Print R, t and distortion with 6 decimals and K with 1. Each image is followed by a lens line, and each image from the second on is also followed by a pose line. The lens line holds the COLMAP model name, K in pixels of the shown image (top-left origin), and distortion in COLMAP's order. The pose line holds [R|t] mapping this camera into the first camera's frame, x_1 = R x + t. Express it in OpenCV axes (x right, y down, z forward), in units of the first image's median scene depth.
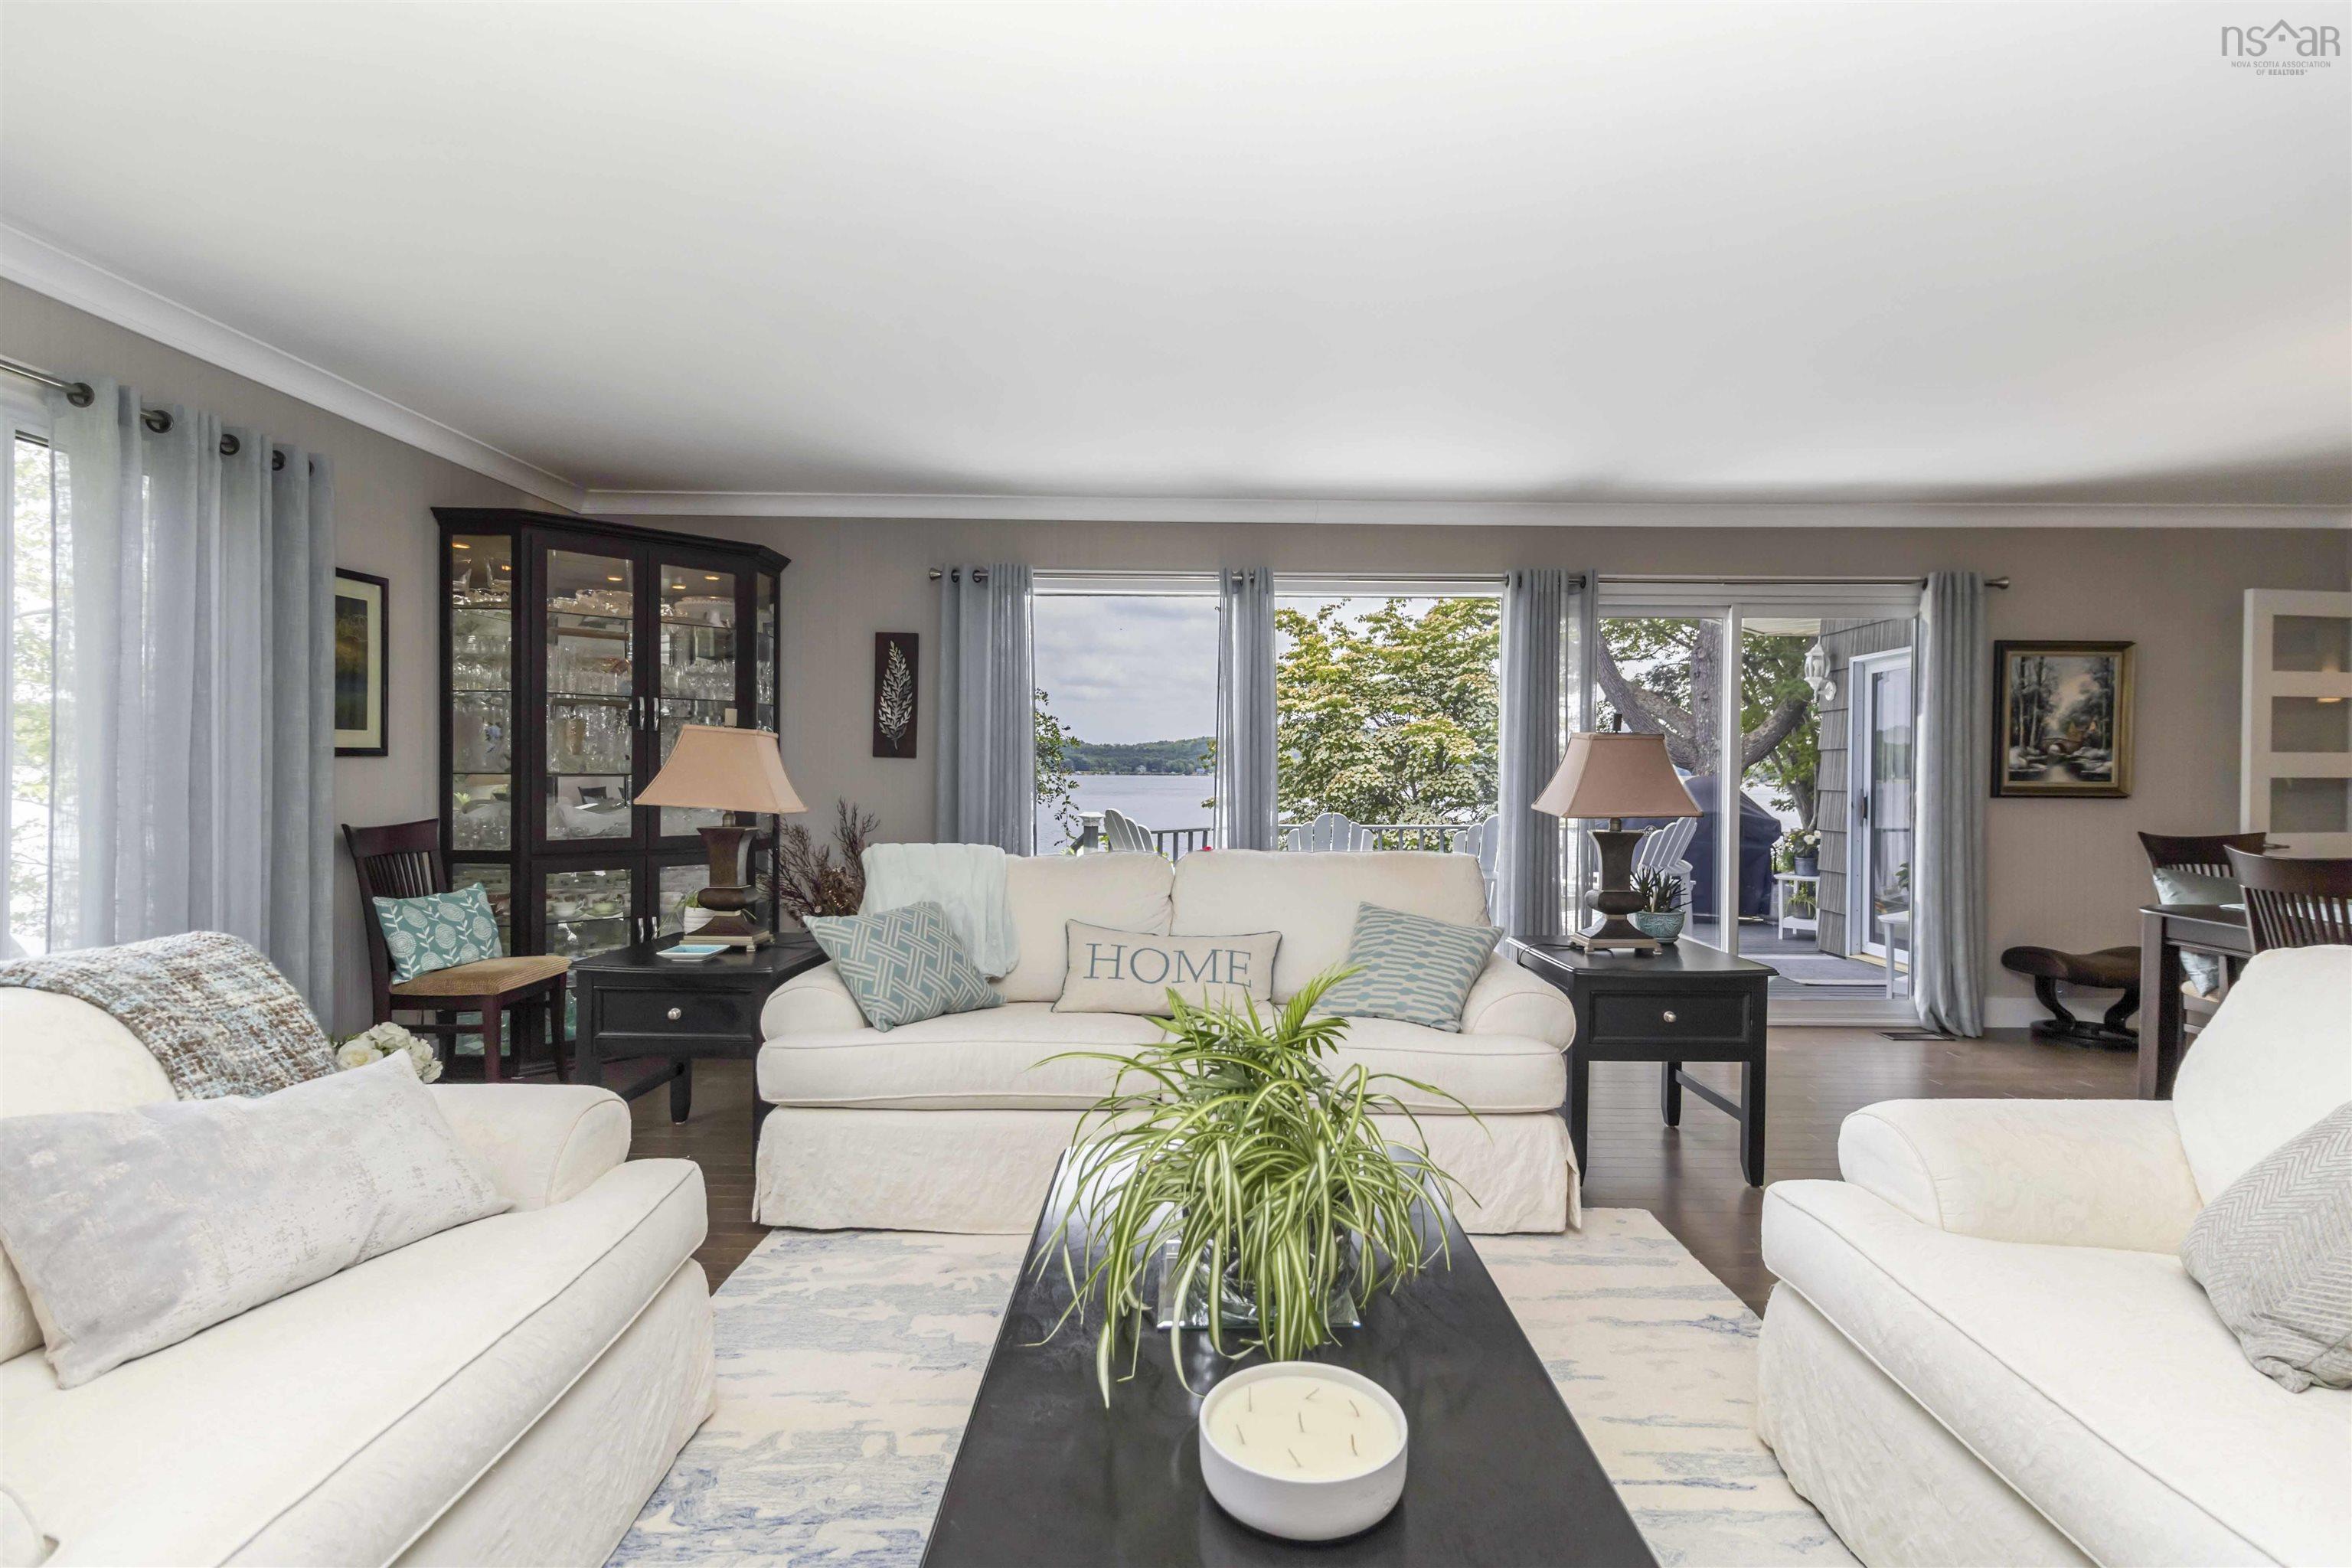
lens RADIAL K [[1088.0, 0, 1177.5], [0, 1088.0, 778.2], [0, 0, 1]] dist [0.000465, 0.000460]
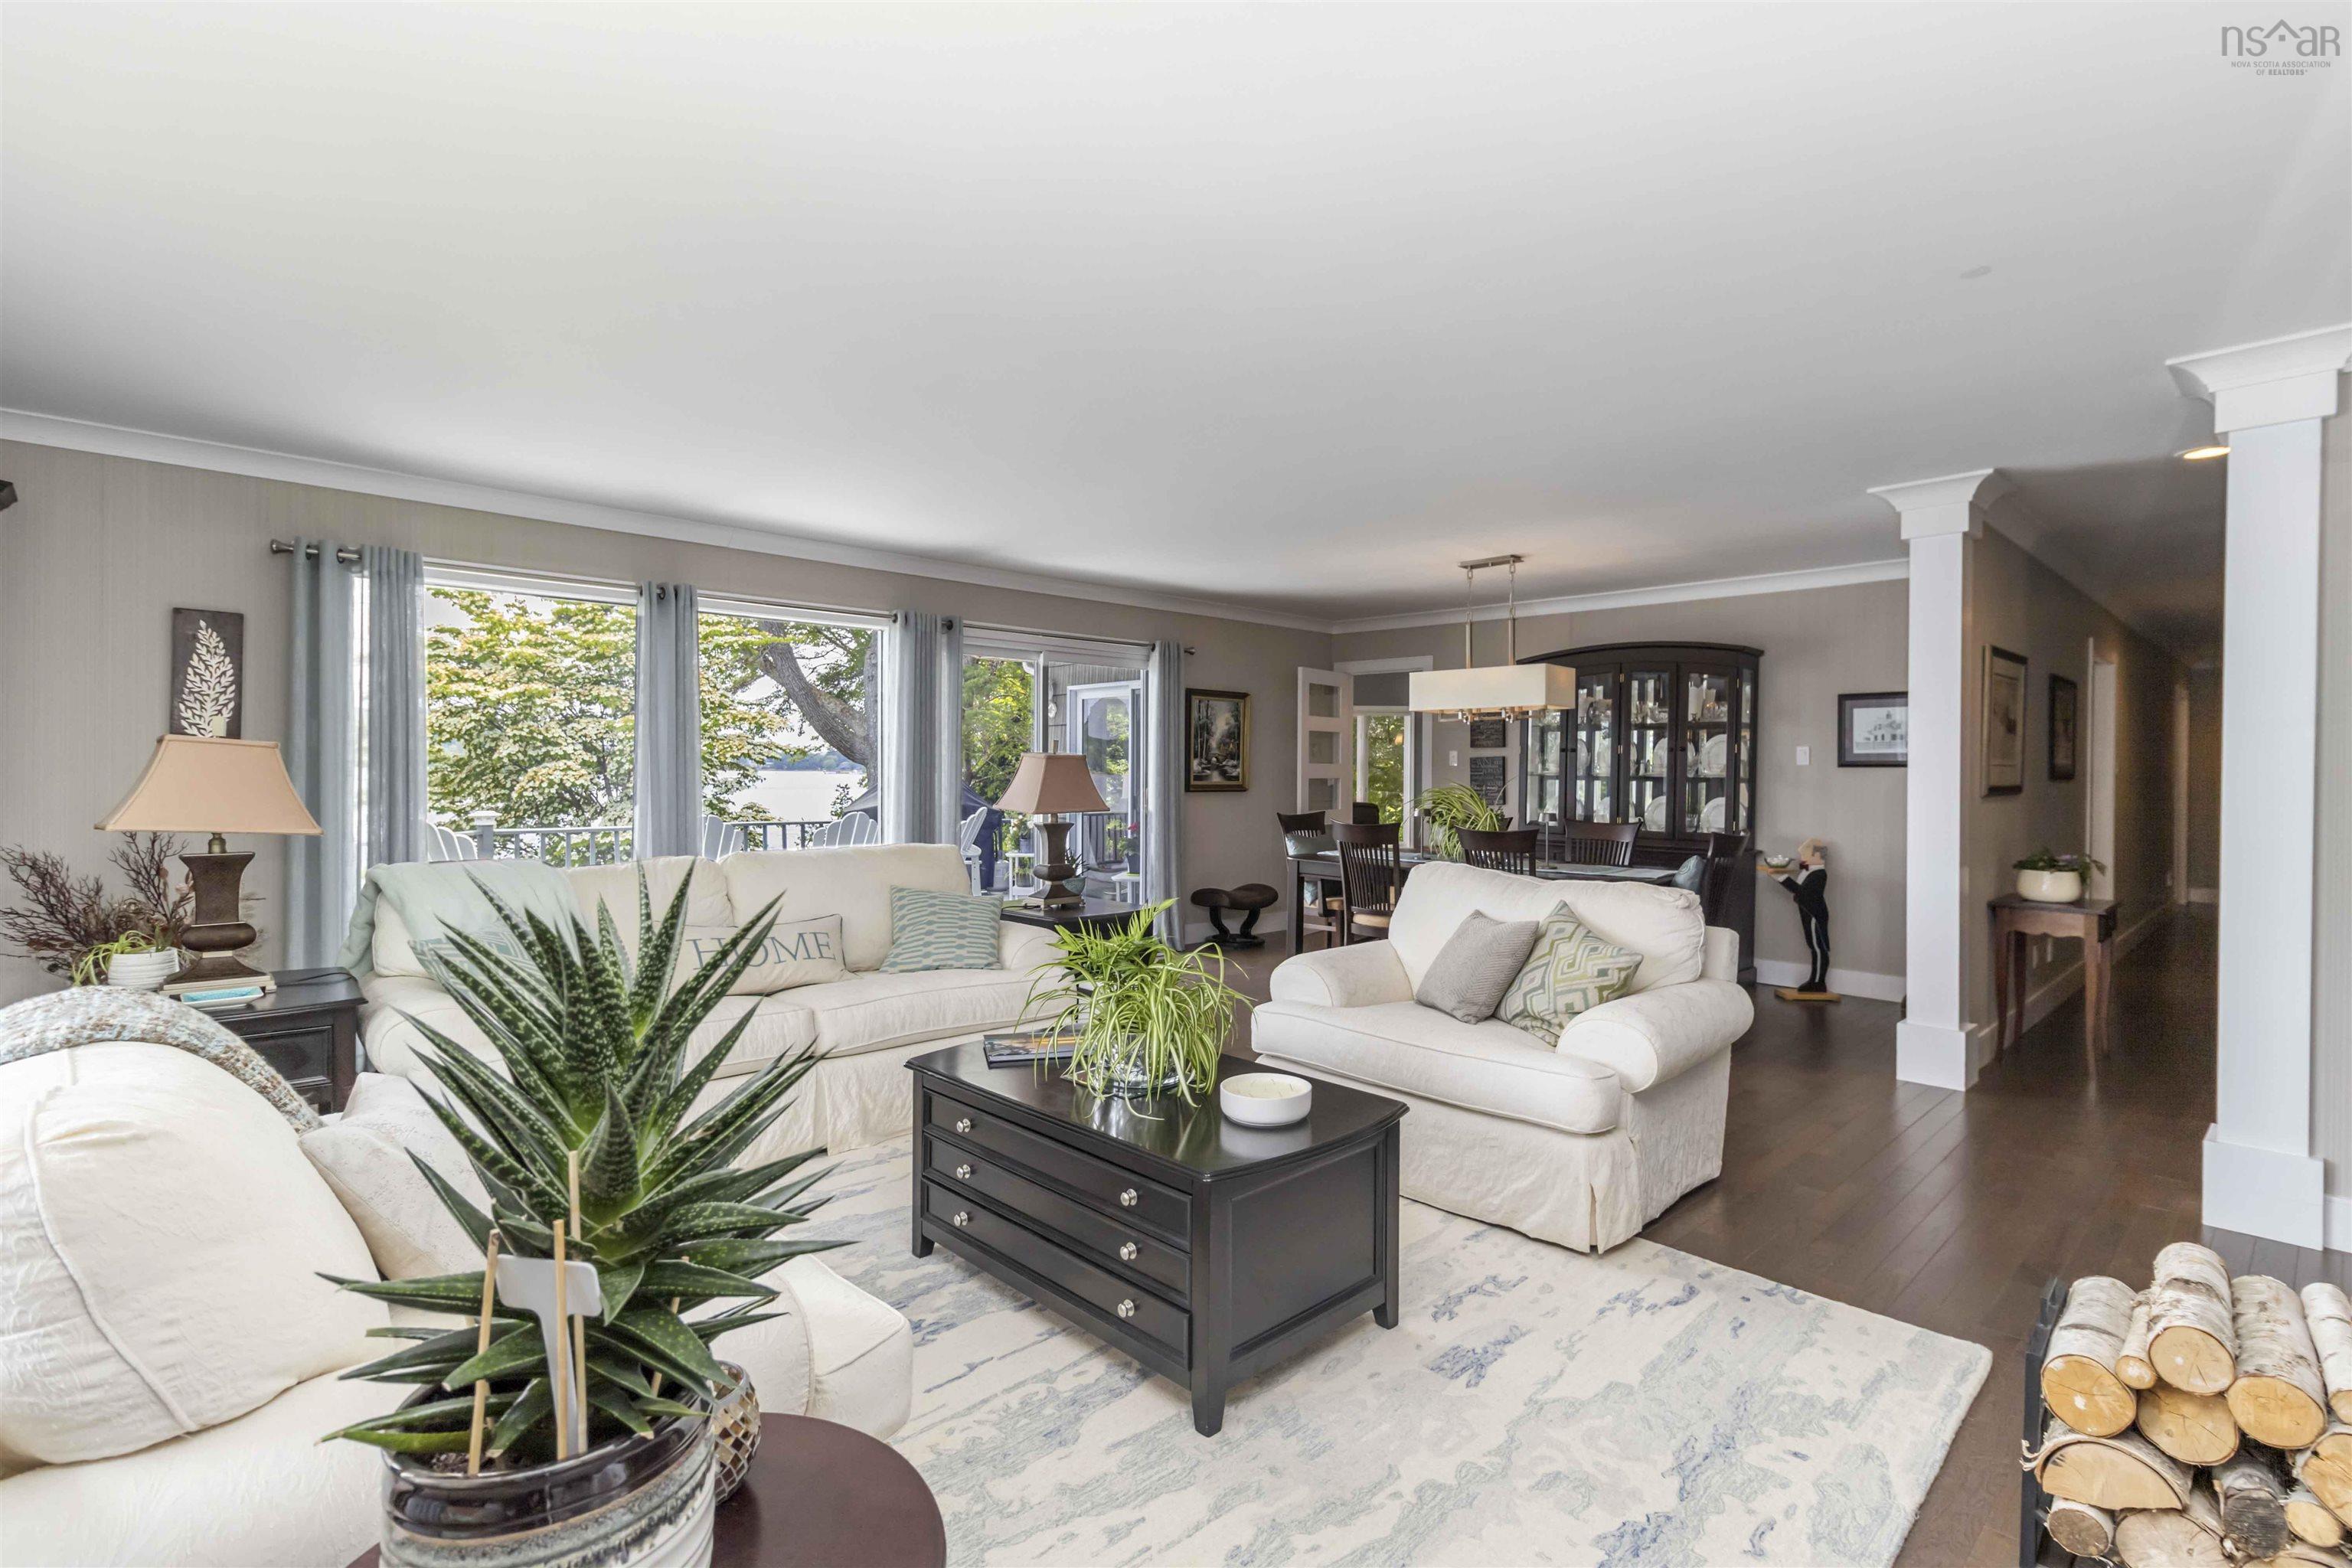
lens RADIAL K [[1088.0, 0, 1187.0], [0, 1088.0, 783.4], [0, 0, 1]] dist [0.000465, 0.000460]
pose [[0.725539, -0.009106, 0.688120, -0.291562], [0.001225, 0.999928, 0.011940, -0.012682], [-0.688180, -0.007820, 0.725498, -0.097471]]
